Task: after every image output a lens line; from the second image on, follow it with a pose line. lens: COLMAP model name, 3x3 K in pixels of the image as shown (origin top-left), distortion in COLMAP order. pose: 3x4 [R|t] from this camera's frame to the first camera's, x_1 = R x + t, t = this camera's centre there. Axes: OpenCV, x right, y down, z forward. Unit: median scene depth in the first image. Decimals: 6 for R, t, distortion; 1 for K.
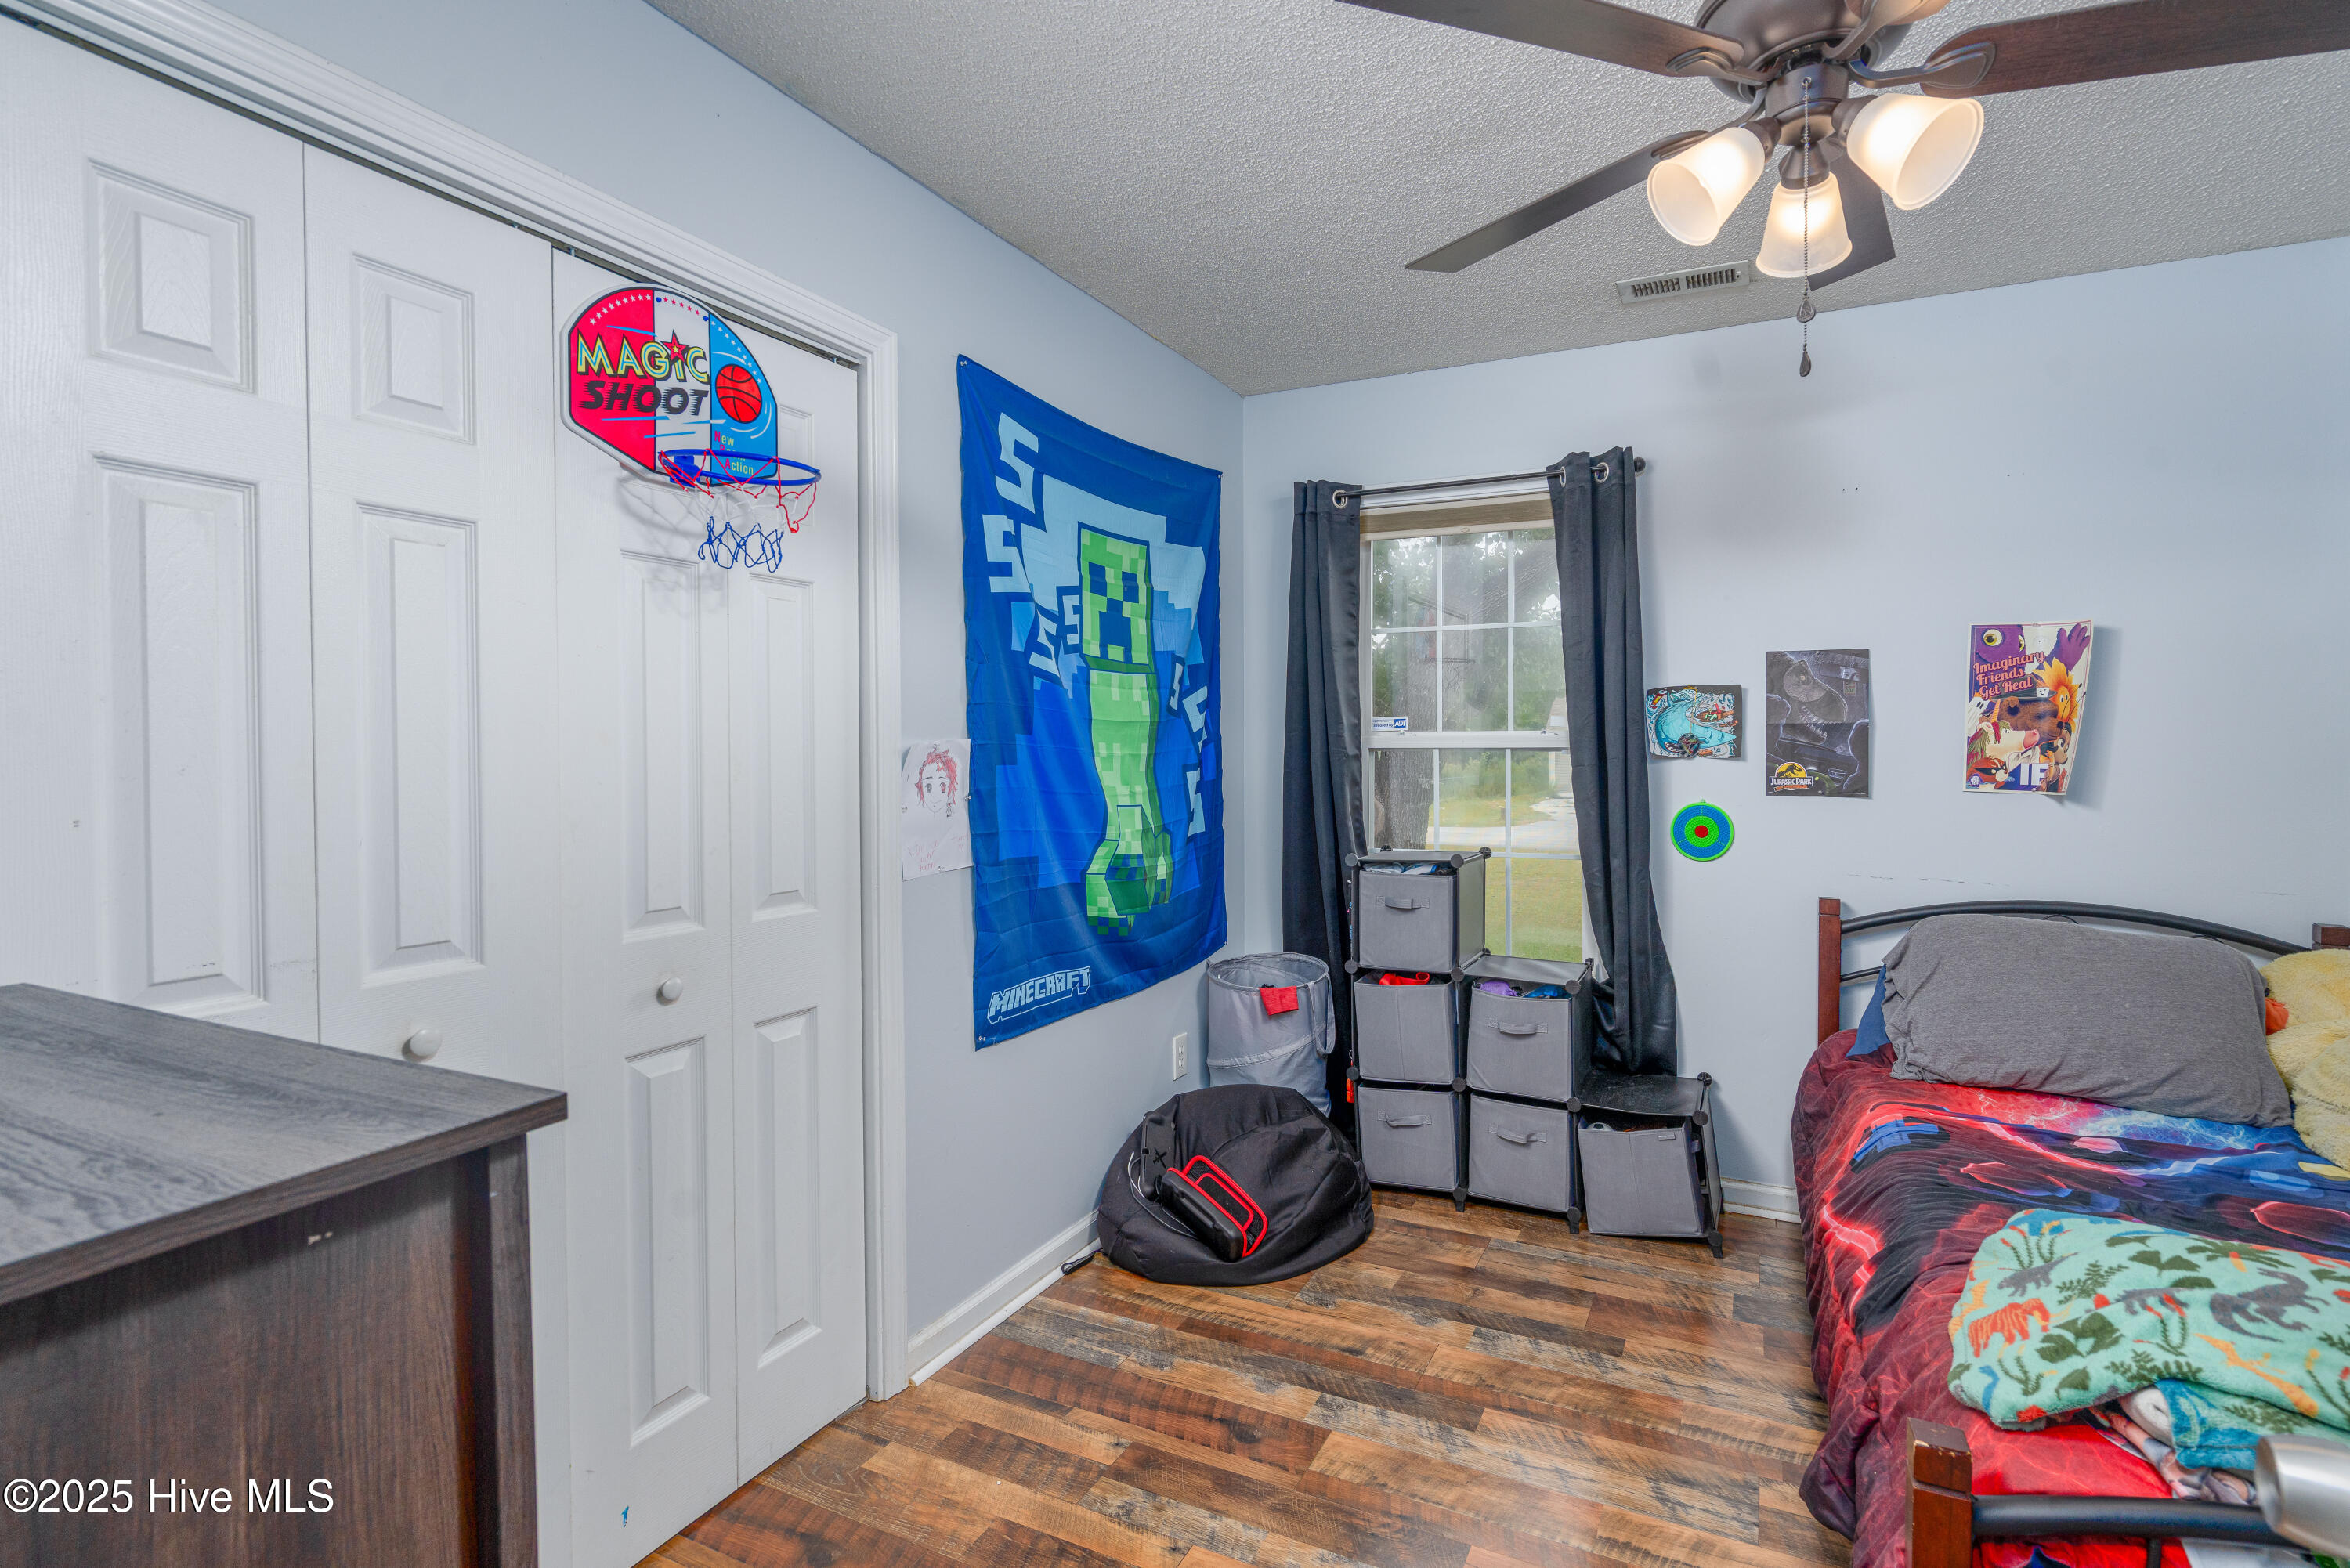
lens RADIAL K [[1067.4, 0, 1166.5], [0, 1067.4, 780.0], [0, 0, 1]] dist [0.003625, -0.001213]
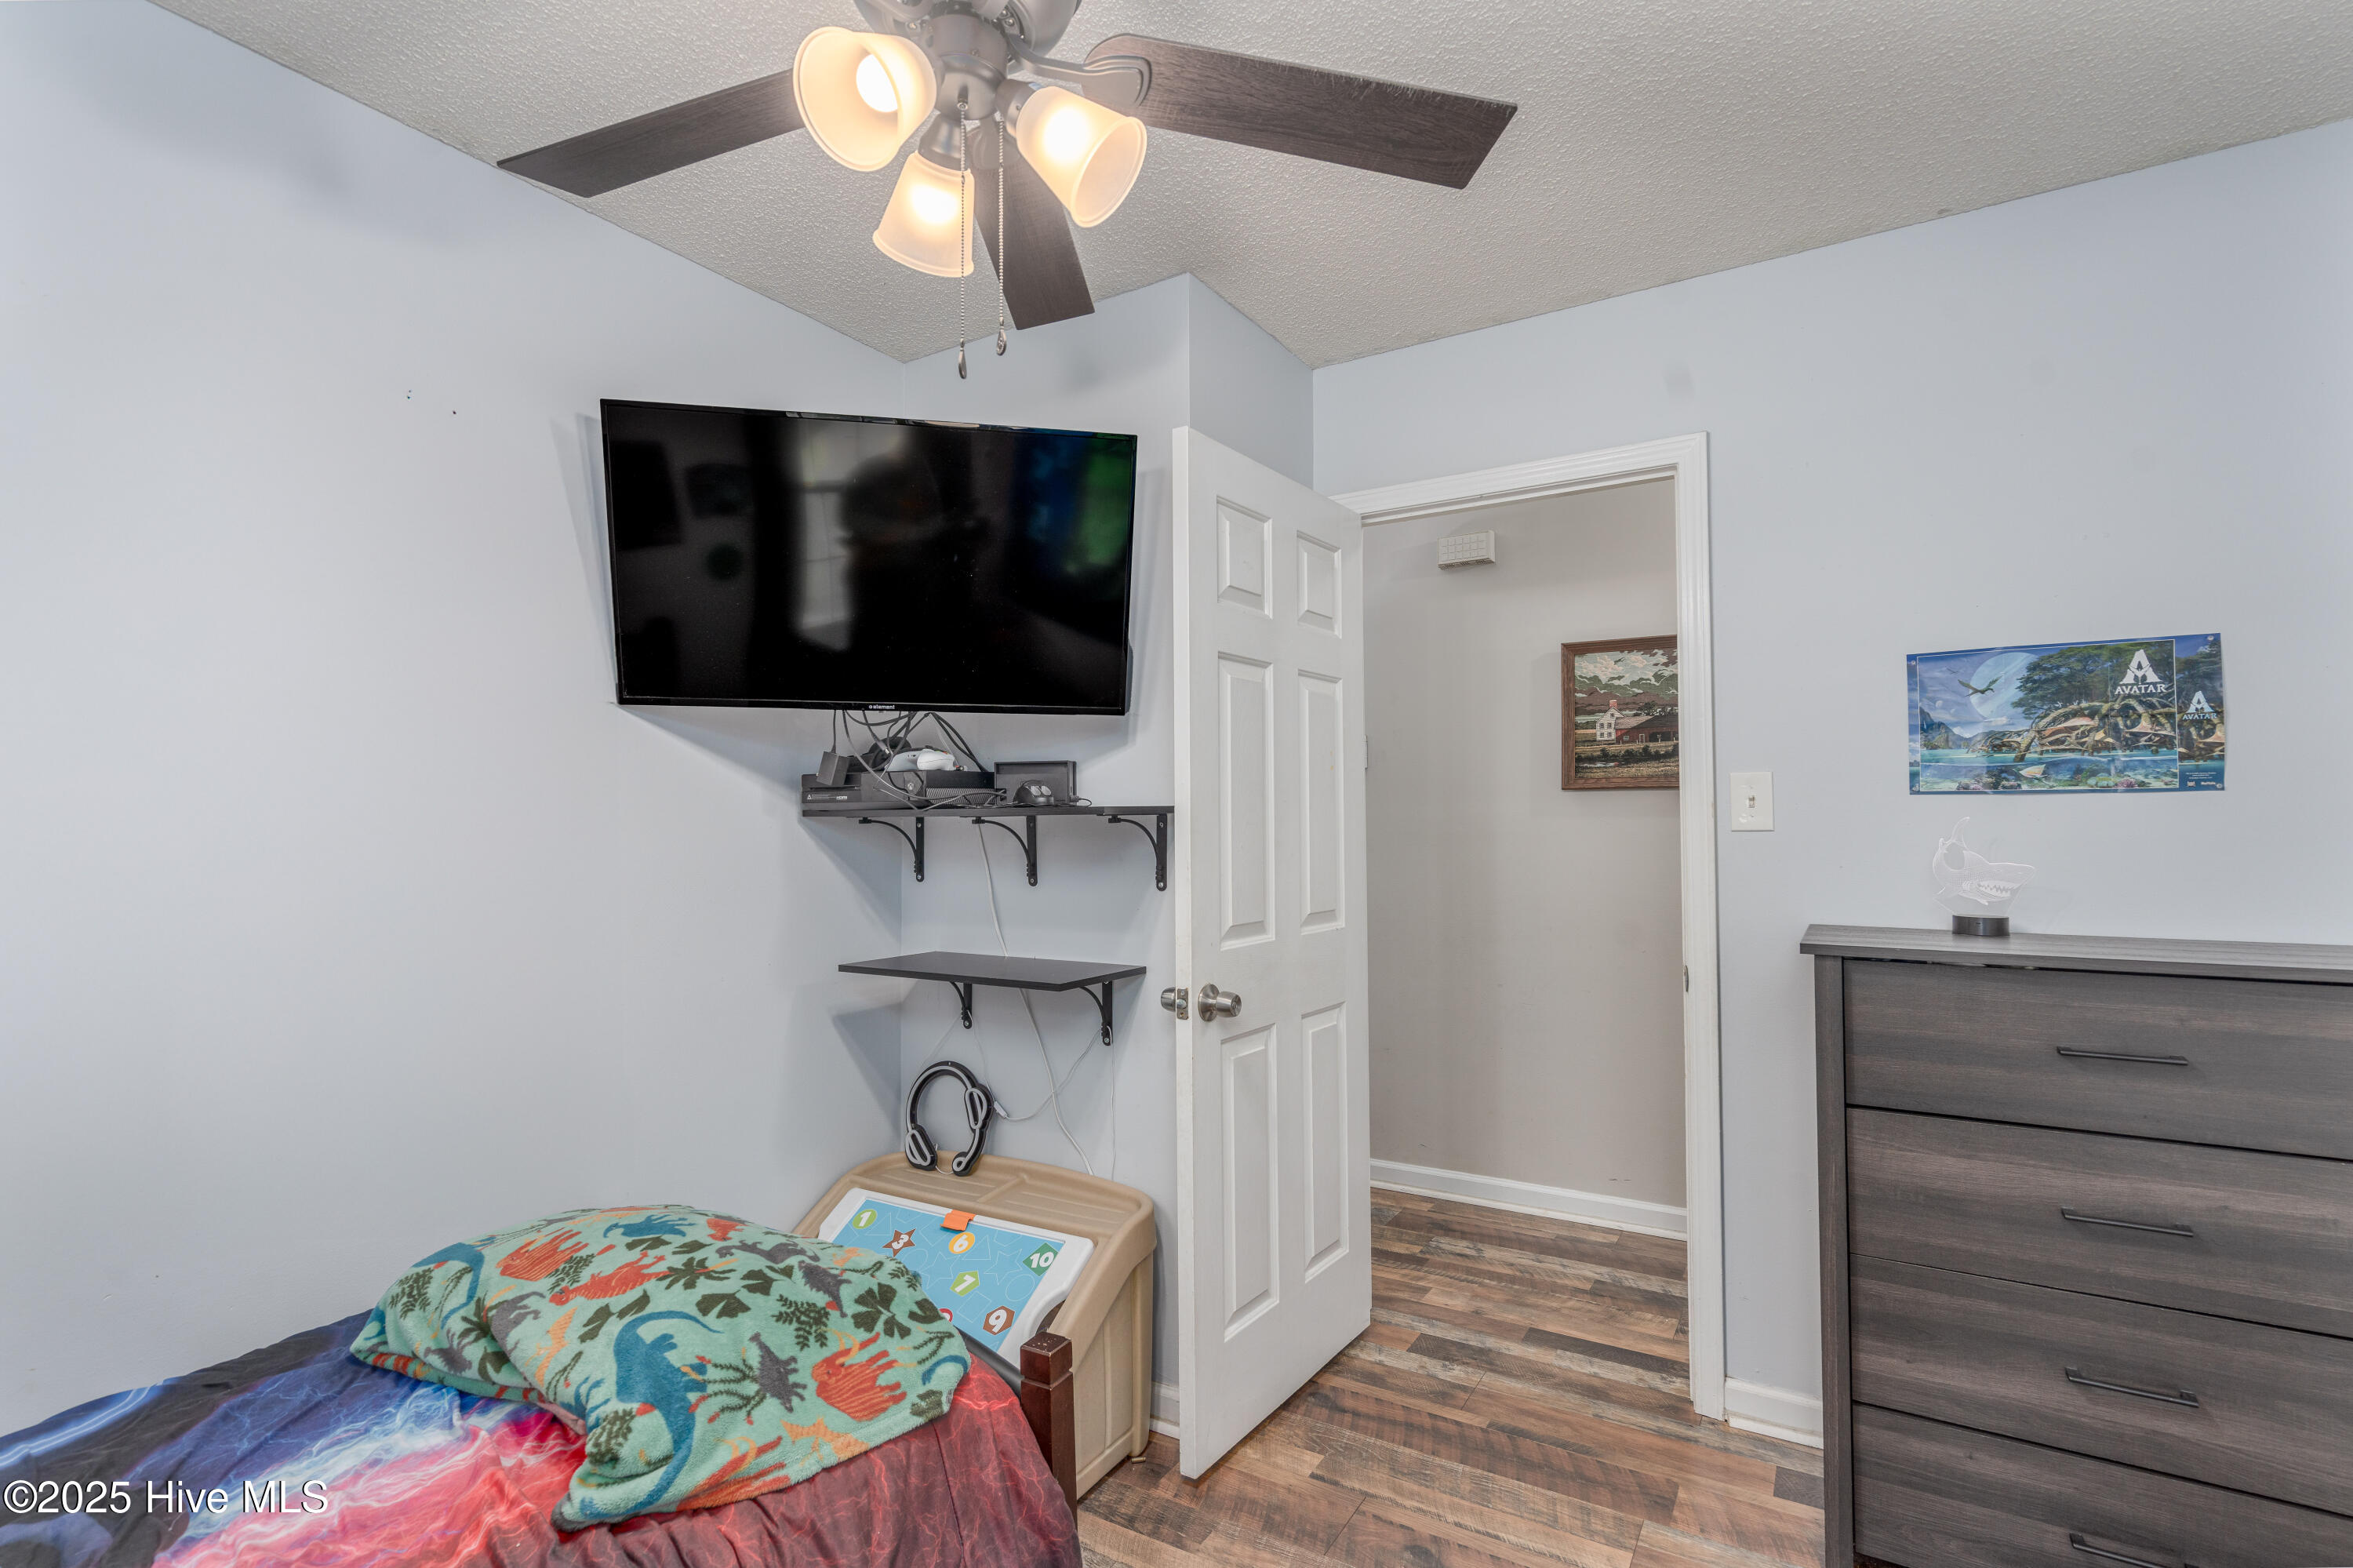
lens RADIAL K [[1068.9, 0, 1175.7], [0, 1068.9, 790.3], [0, 0, 1]] dist [0.003625, -0.001213]
pose [[-0.998255, 0.014457, 0.057245, 0.429836], [0.014665, 0.999887, 0.003217, -0.049345], [-0.057192, 0.004051, -0.998355, 2.035432]]
